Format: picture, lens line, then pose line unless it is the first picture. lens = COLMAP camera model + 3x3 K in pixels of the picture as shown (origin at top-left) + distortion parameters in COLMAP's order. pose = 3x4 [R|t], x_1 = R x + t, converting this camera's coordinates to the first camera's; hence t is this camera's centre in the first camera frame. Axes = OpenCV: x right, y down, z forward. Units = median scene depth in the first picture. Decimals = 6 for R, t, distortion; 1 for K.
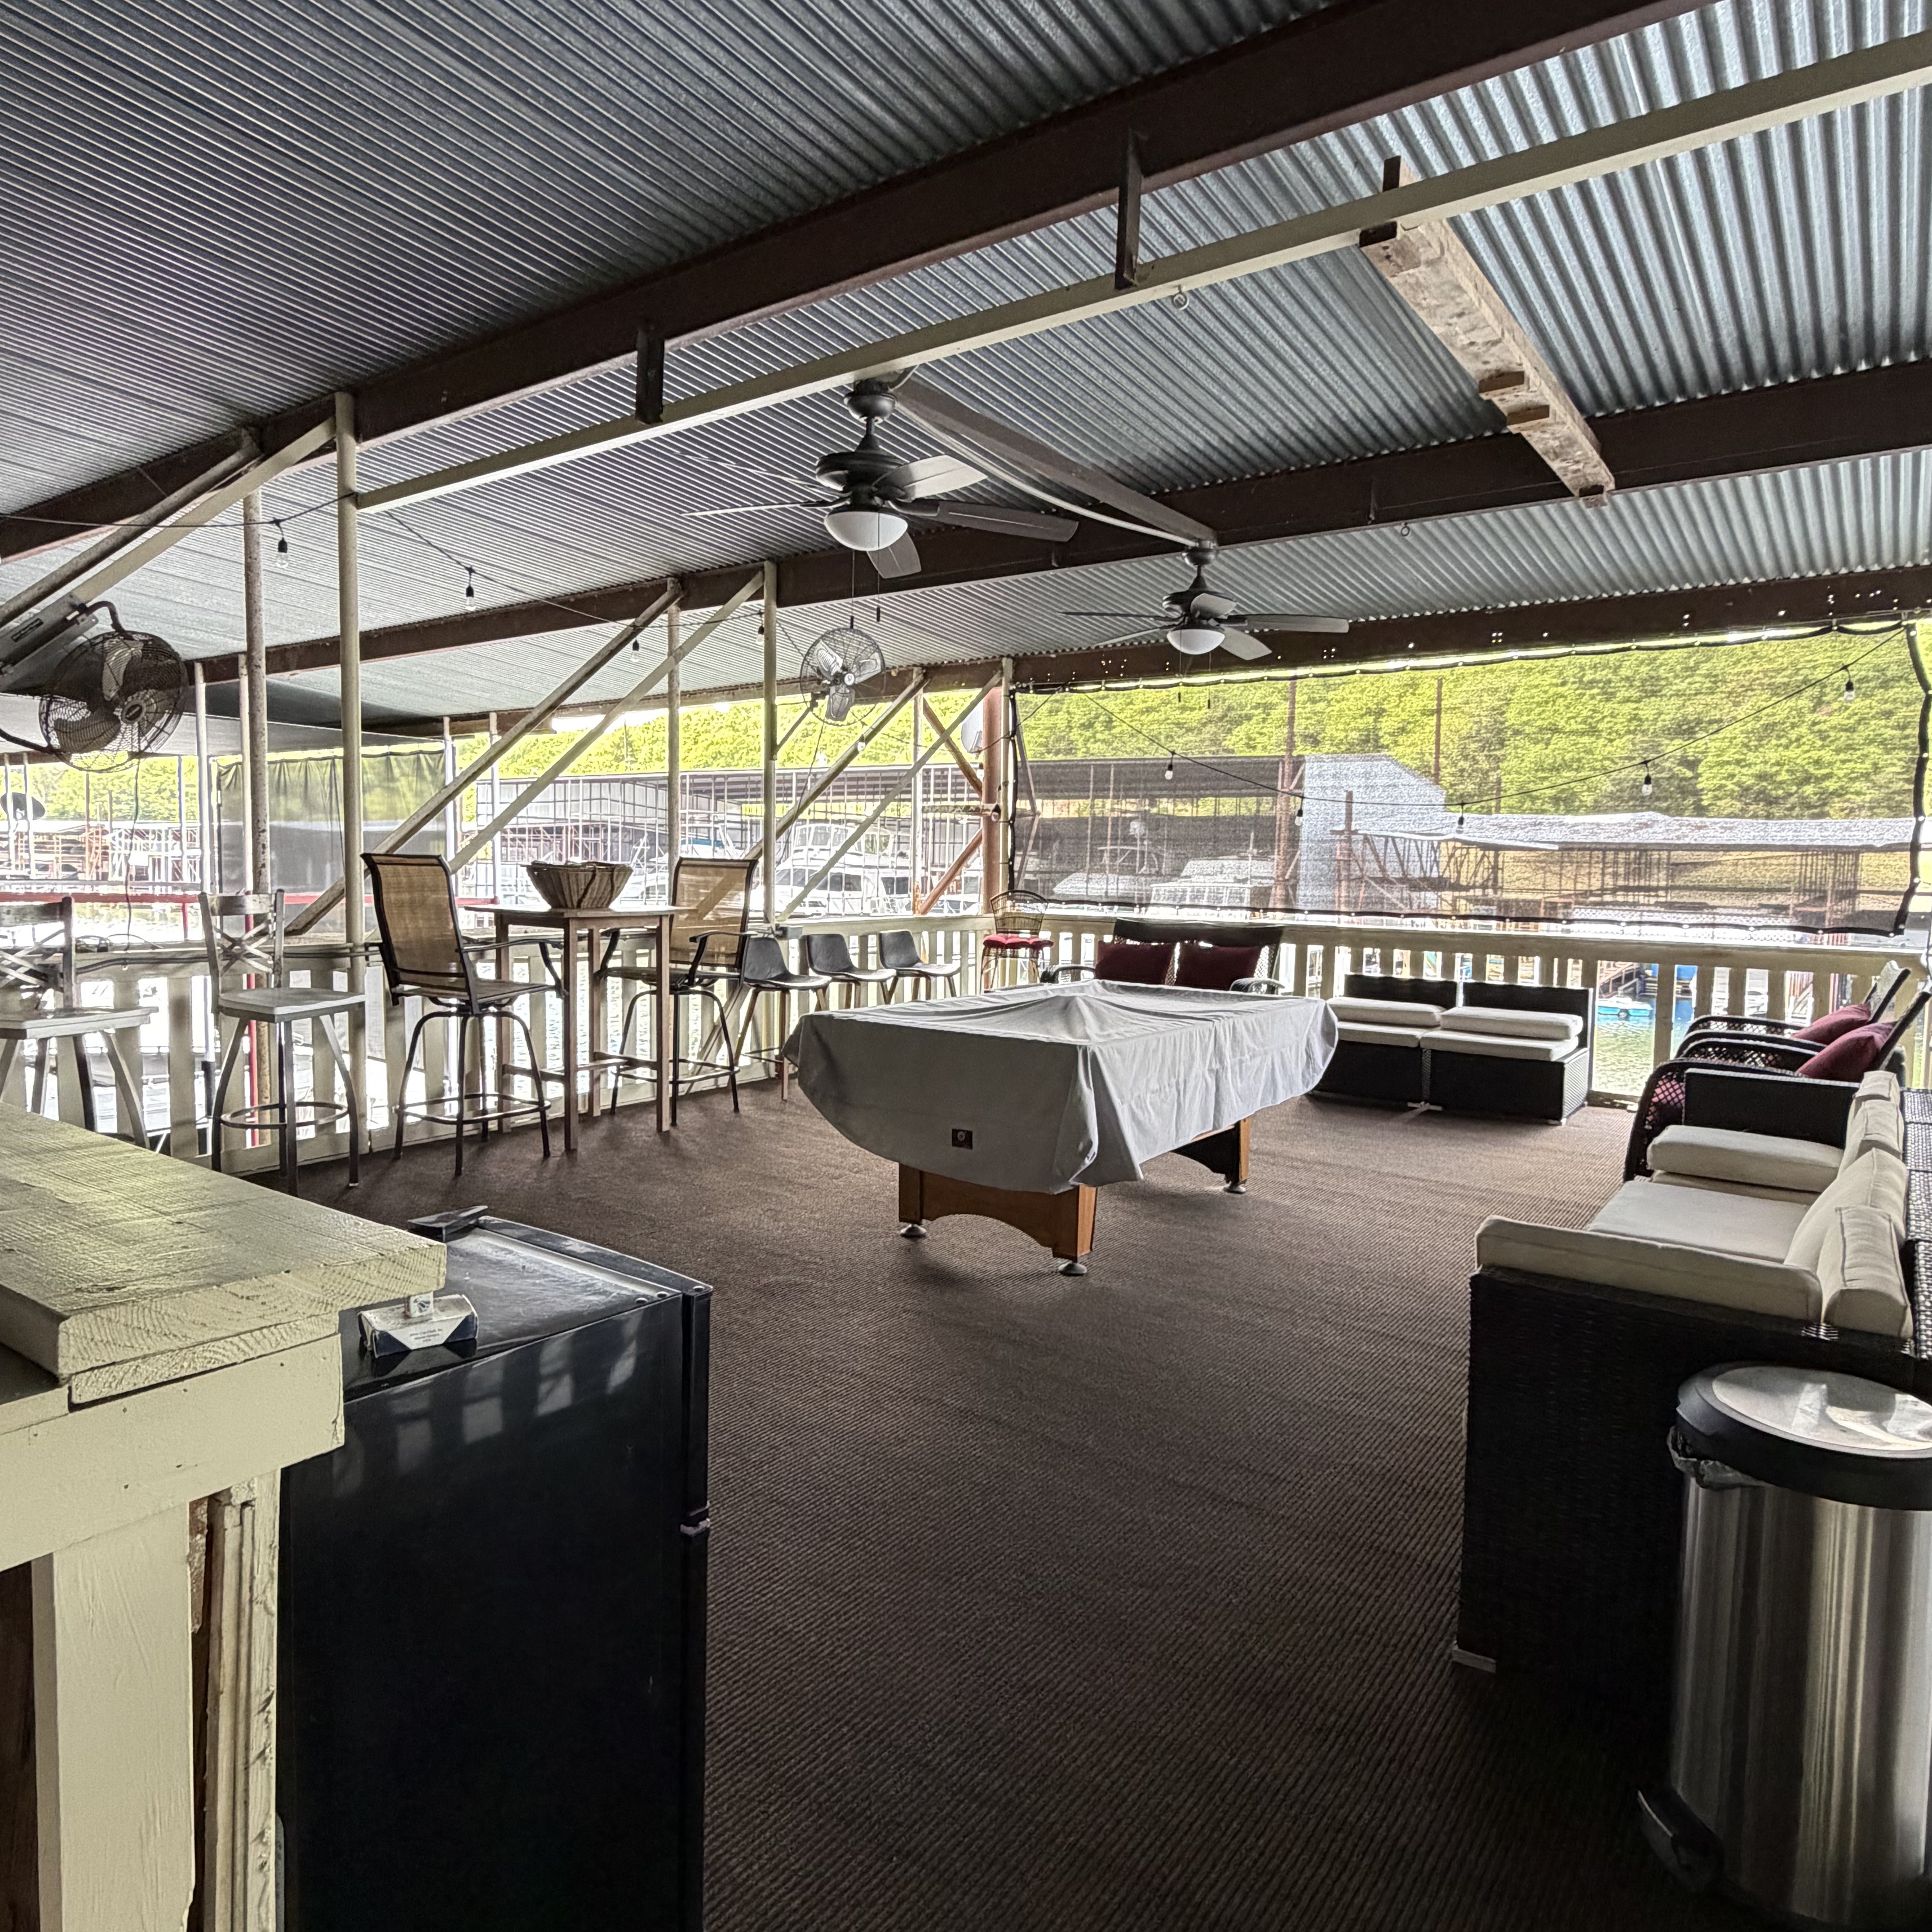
lens RADIAL K [[1272.1, 0, 966.0], [0, 1272.1, 966.0], [0, 0, 1]] dist [-0.074210, -0.000008]
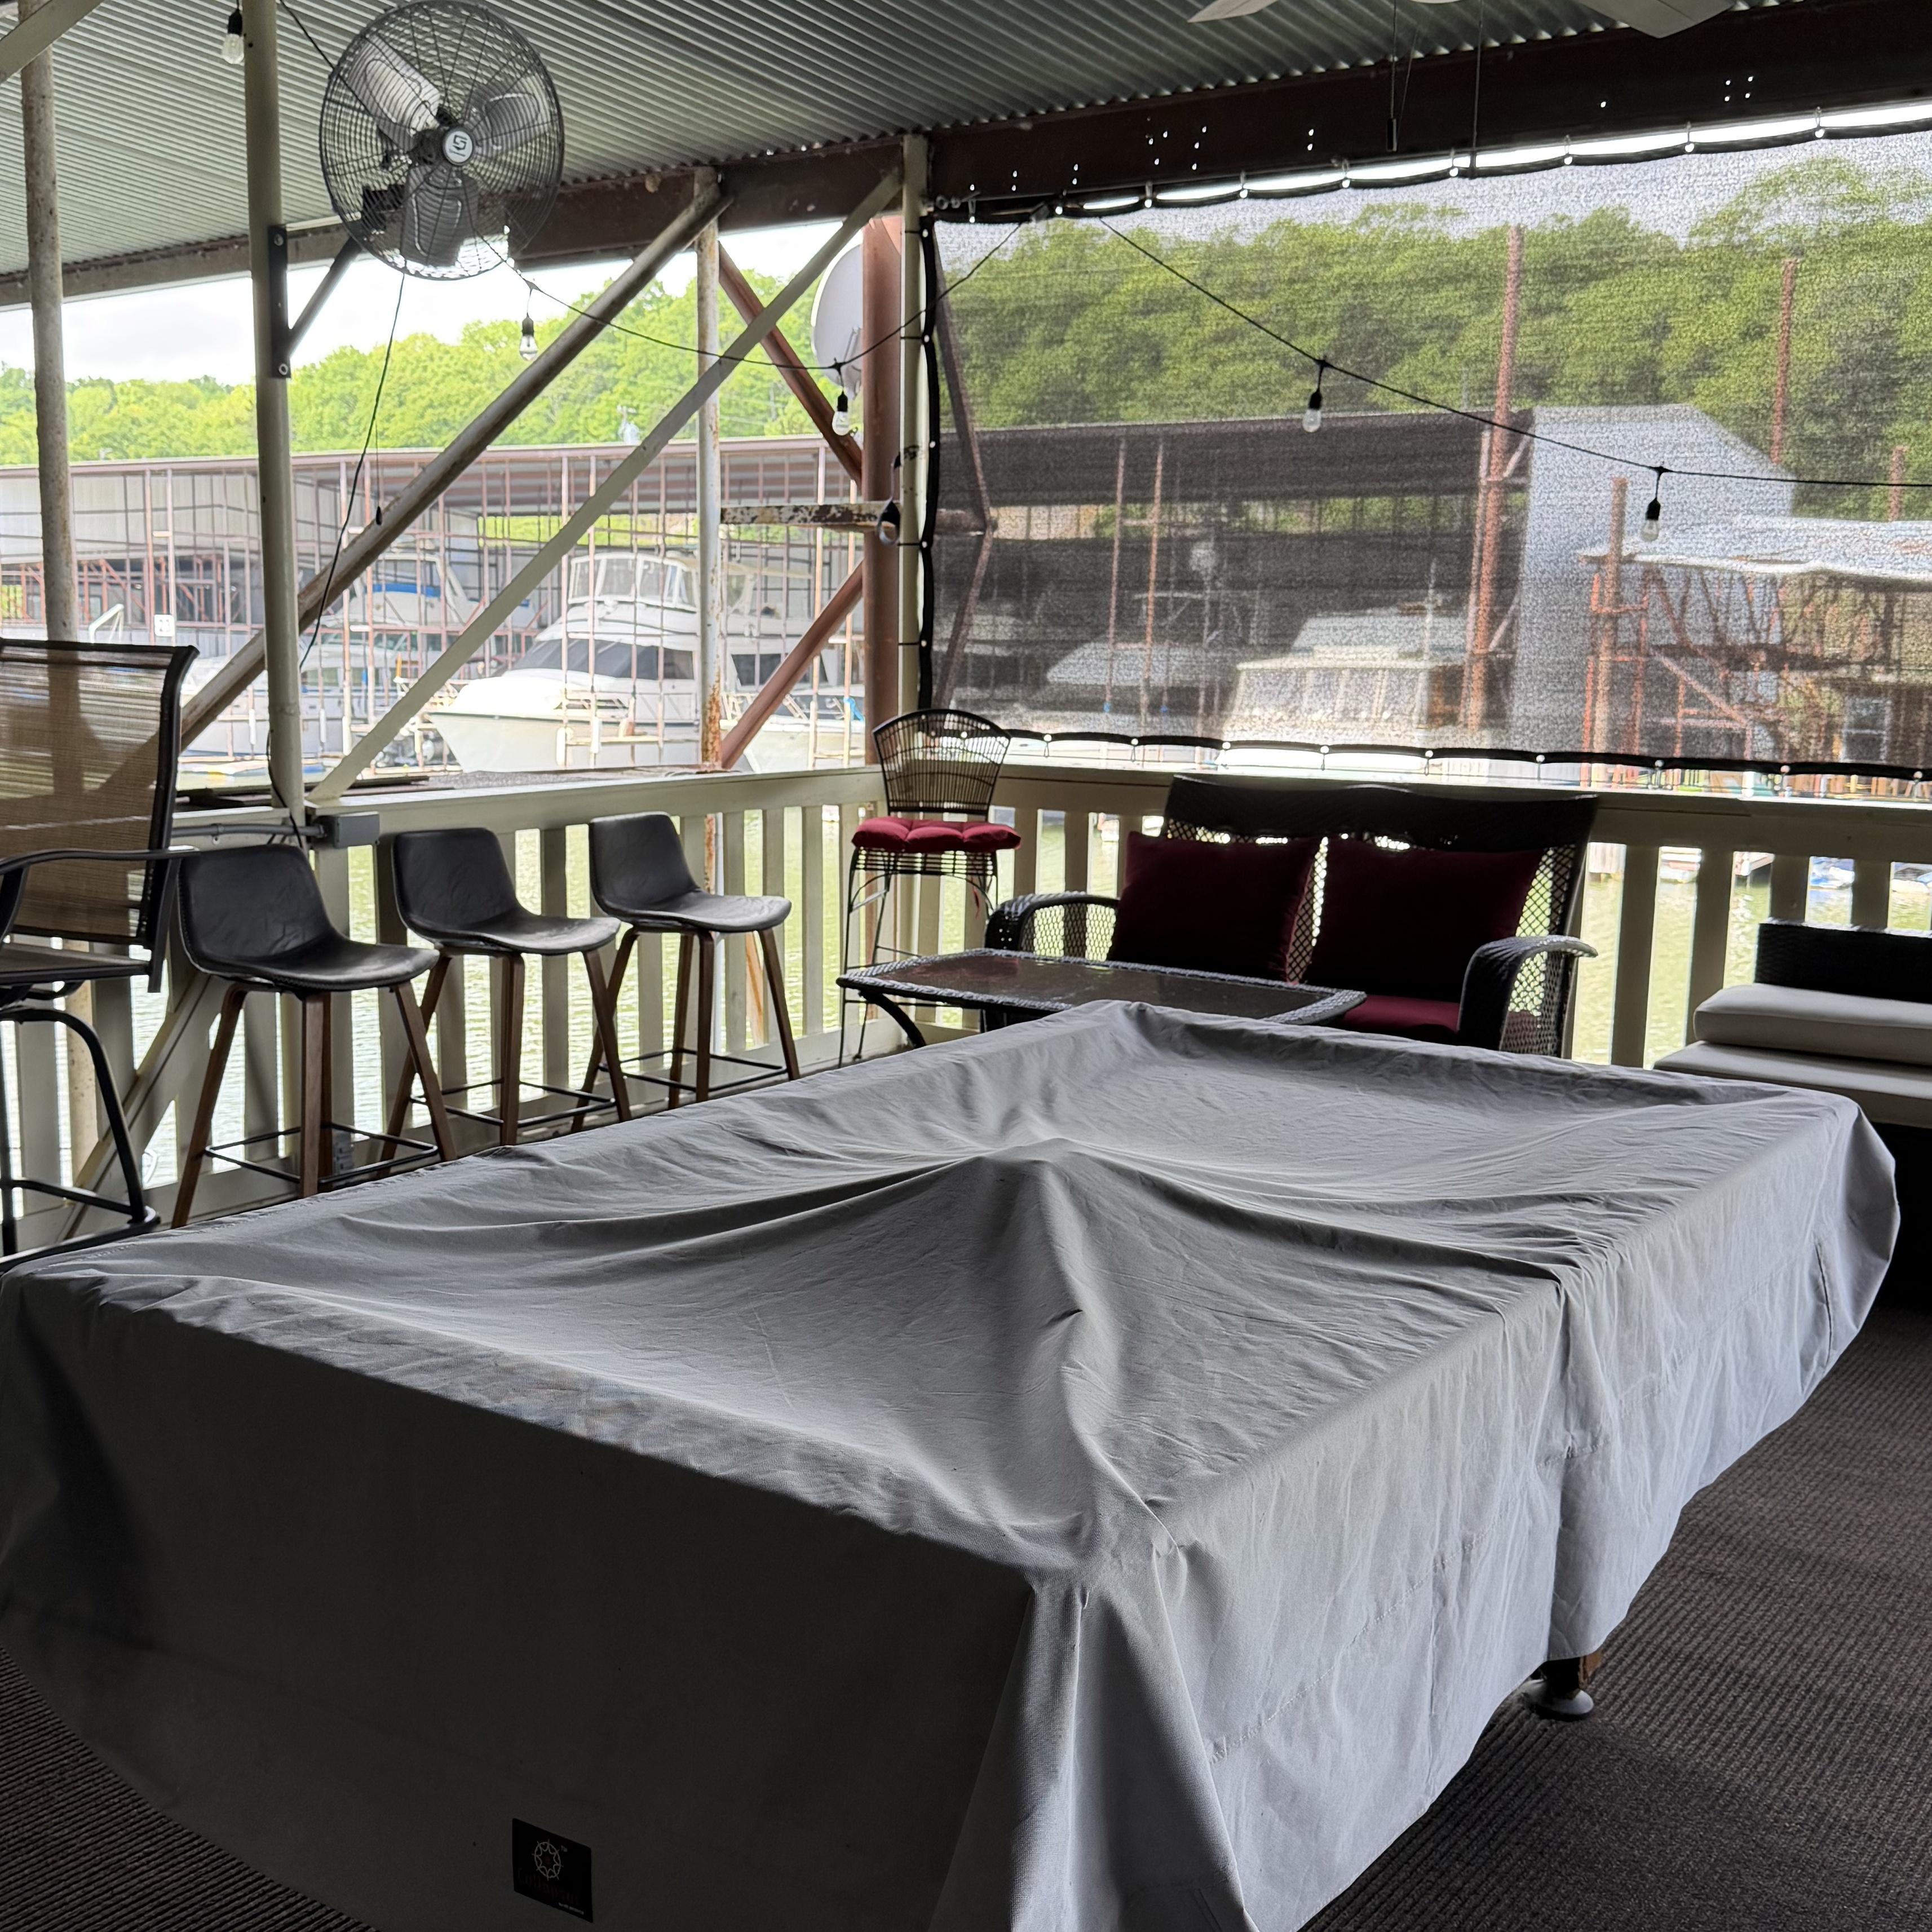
lens RADIAL K [[2235.4, 0, 869.5], [0, 2235.4, 1027.7], [0, 0, 1]] dist [0.081233, -0.227121]
pose [[0.999912, -0.004415, -0.012506, 0.024752], [0.005610, 0.995251, 0.097183, -0.024854], [0.012017, -0.097245, 0.995188, 0.232753]]
